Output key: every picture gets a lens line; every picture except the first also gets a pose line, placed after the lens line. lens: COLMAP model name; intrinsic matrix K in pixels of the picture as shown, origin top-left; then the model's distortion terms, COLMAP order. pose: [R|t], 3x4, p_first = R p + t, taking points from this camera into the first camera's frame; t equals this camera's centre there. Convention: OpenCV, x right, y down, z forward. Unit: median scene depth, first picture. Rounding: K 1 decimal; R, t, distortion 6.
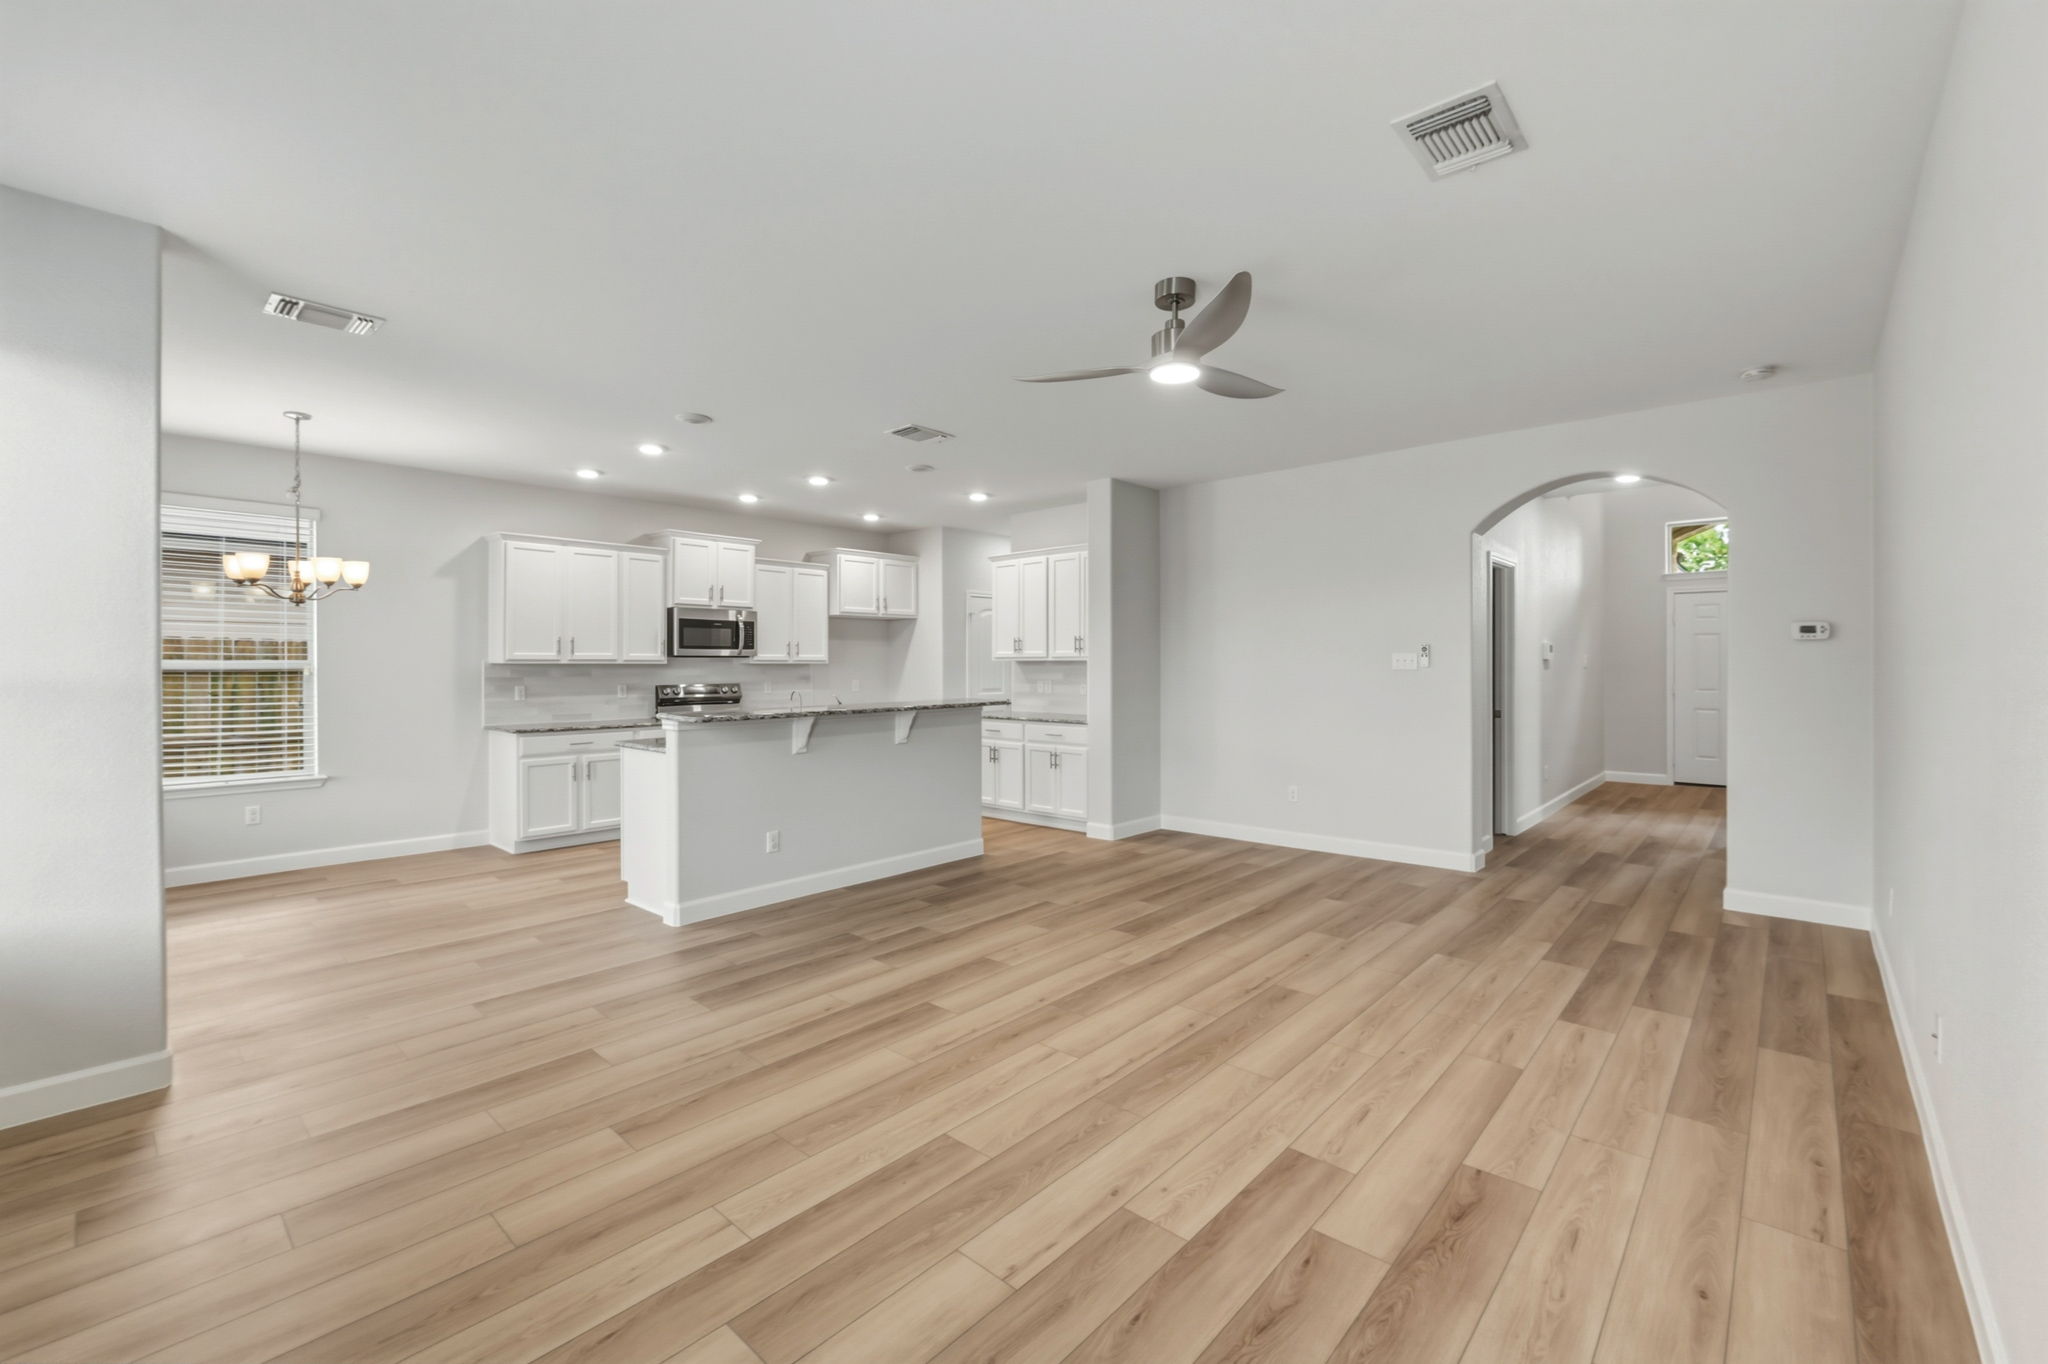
lens RADIAL K [[857.4, 0, 1037.3], [0, 857.4, 668.4], [0, 0, 1]] dist [-0.007623, -0.000254]
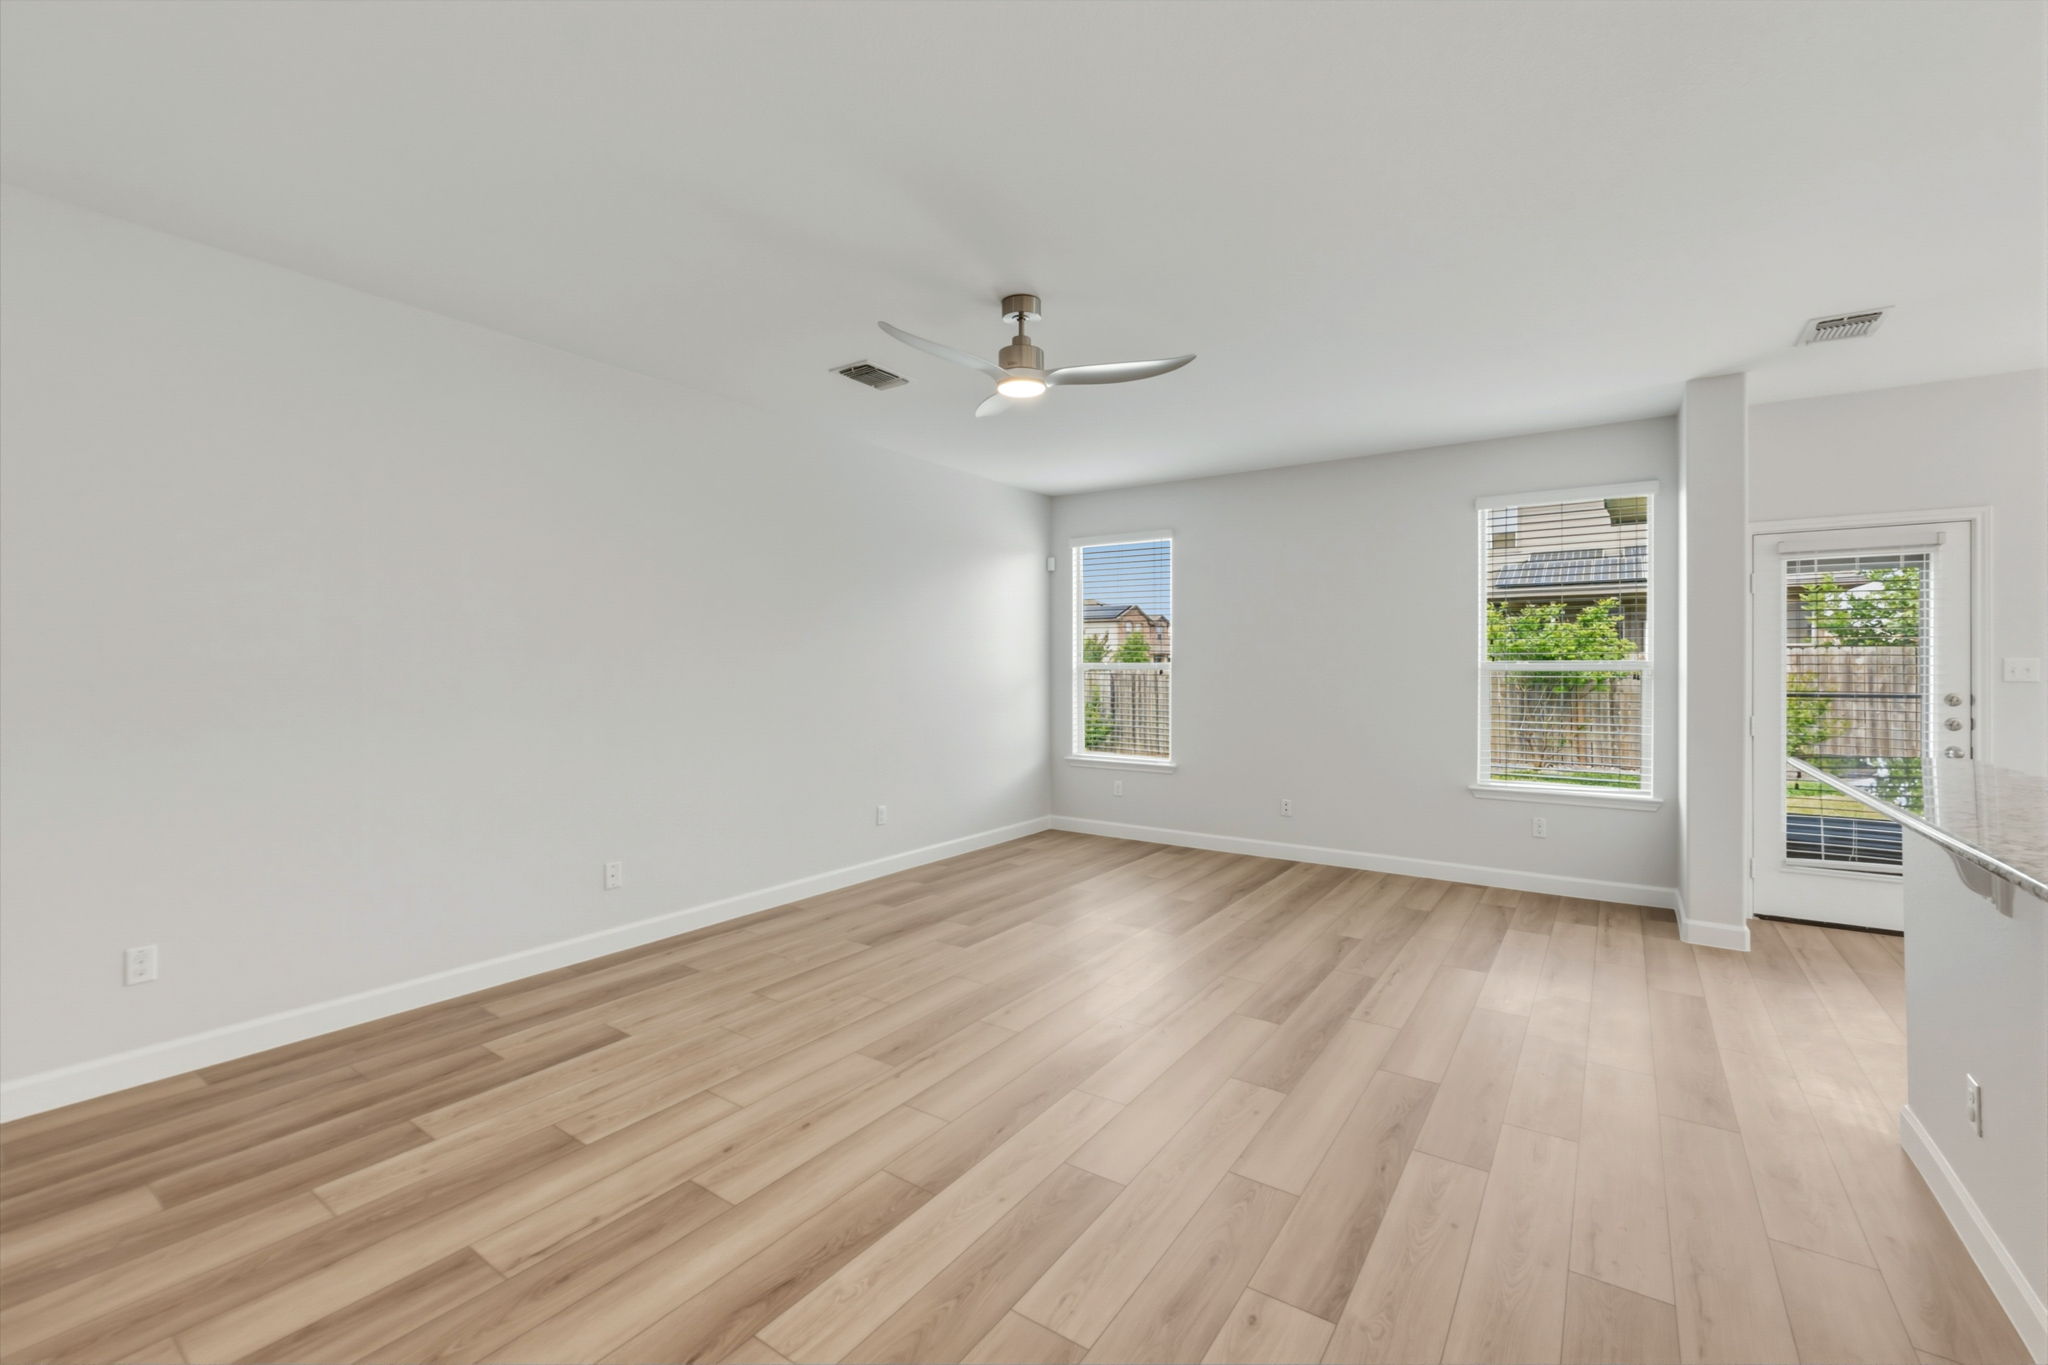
lens RADIAL K [[857.4, 0, 1037.3], [0, 857.4, 668.9], [0, 0, 1]] dist [-0.007623, -0.000254]
pose [[-0.991717, 0.005621, -0.128319, 0.234514], [0.004400, 0.999942, 0.009795, -0.013098], [0.128367, 0.009149, -0.991685, 1.738695]]
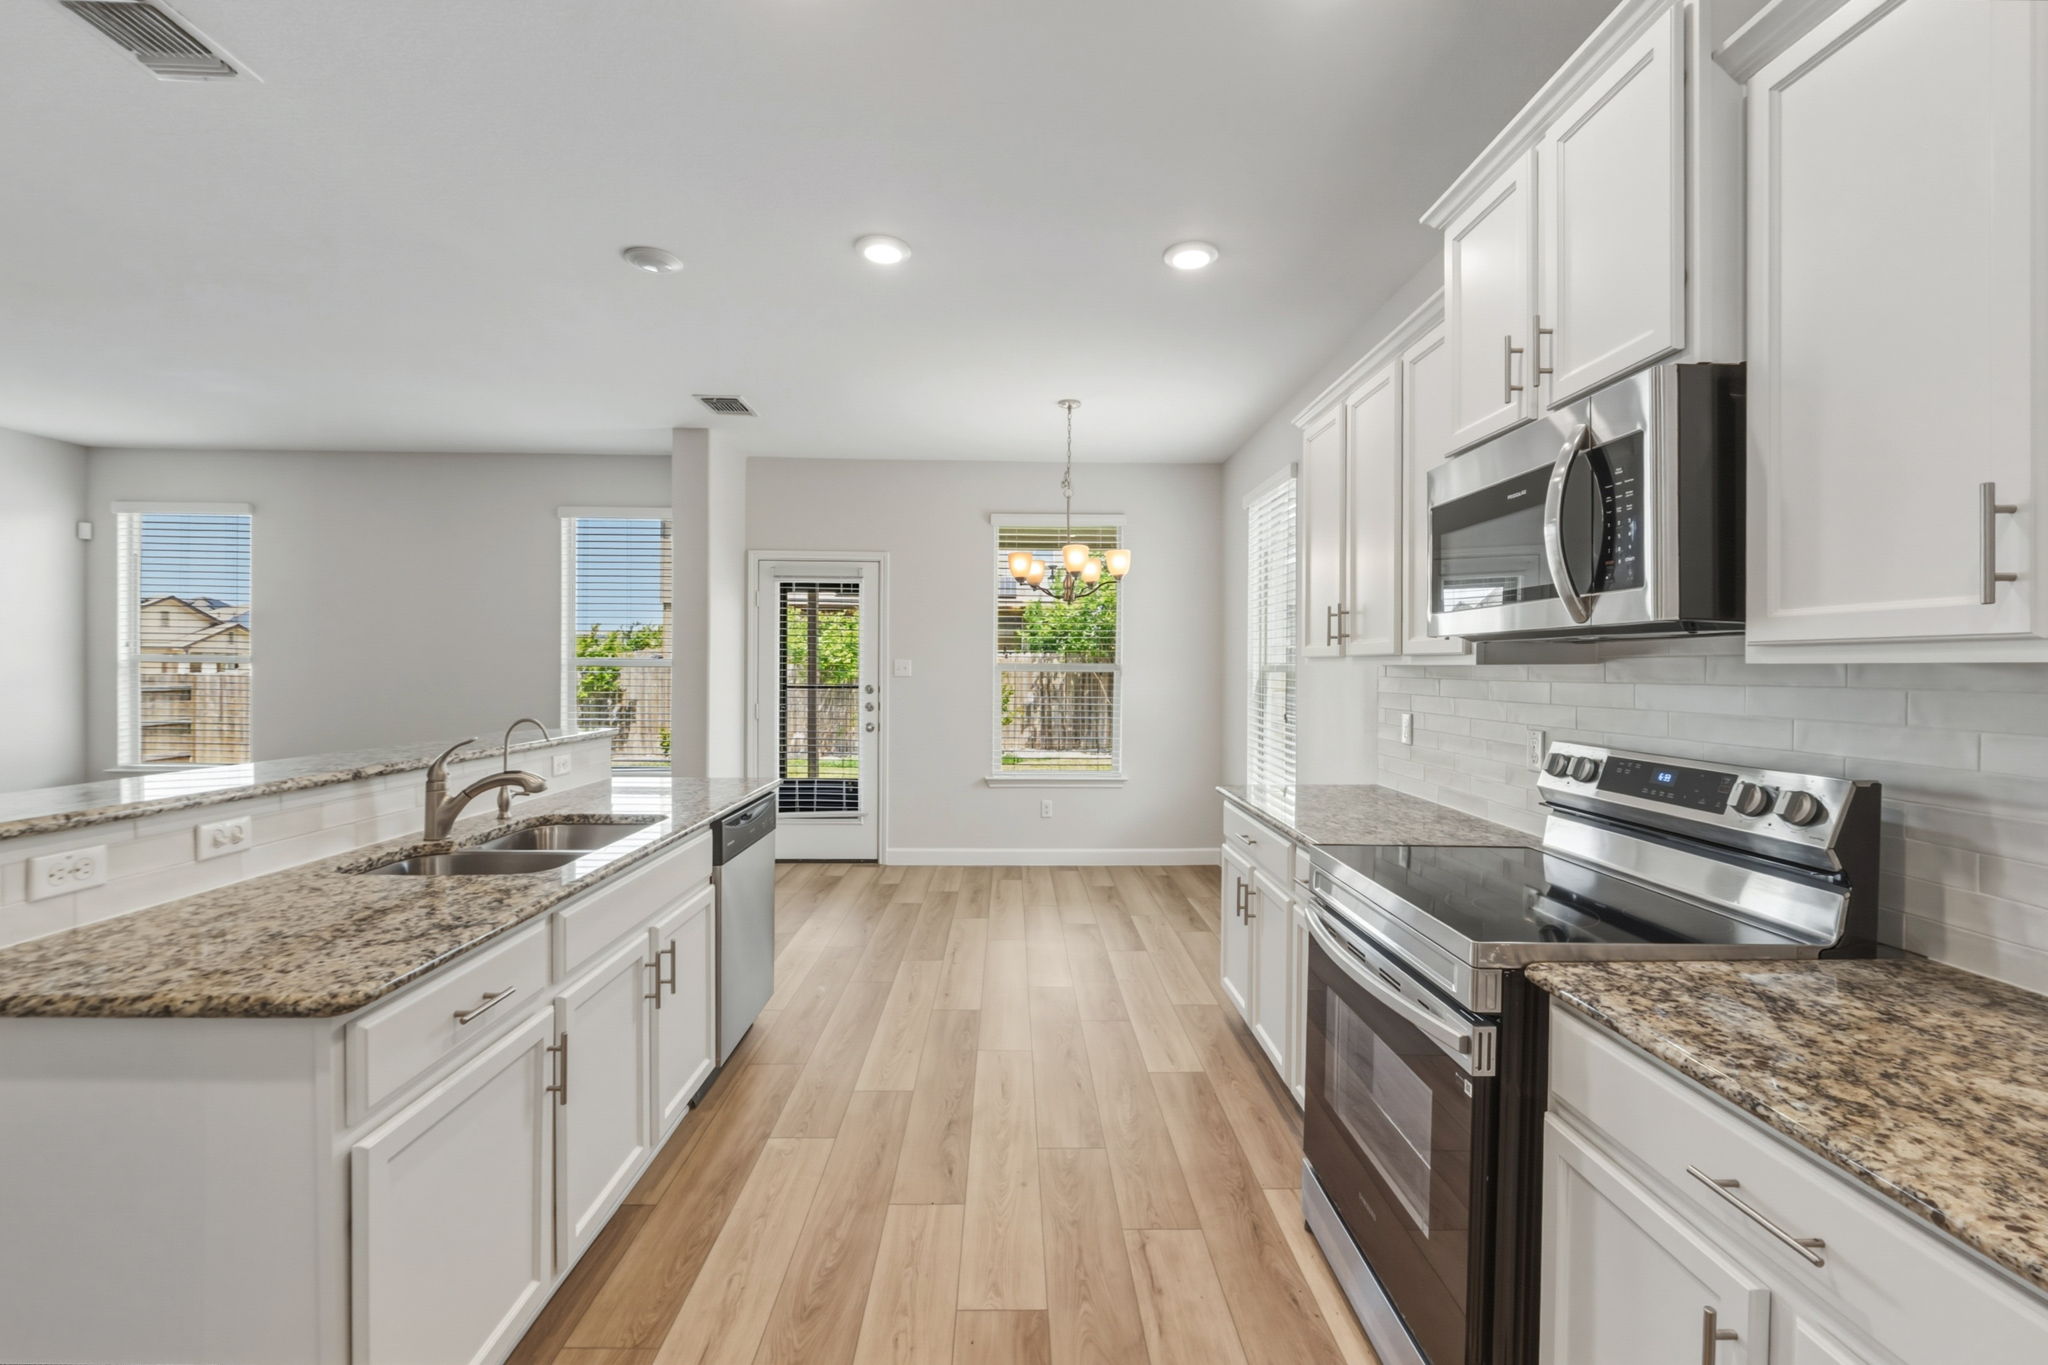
lens RADIAL K [[857.4, 0, 1037.3], [0, 857.4, 668.9], [0, 0, 1]] dist [-0.007623, -0.000254]
pose [[-0.729797, -0.001319, -0.683663, -0.245520], [-0.010326, 0.999905, 0.009094, -0.010610], [0.683586, 0.013696, -0.729741, 2.137433]]
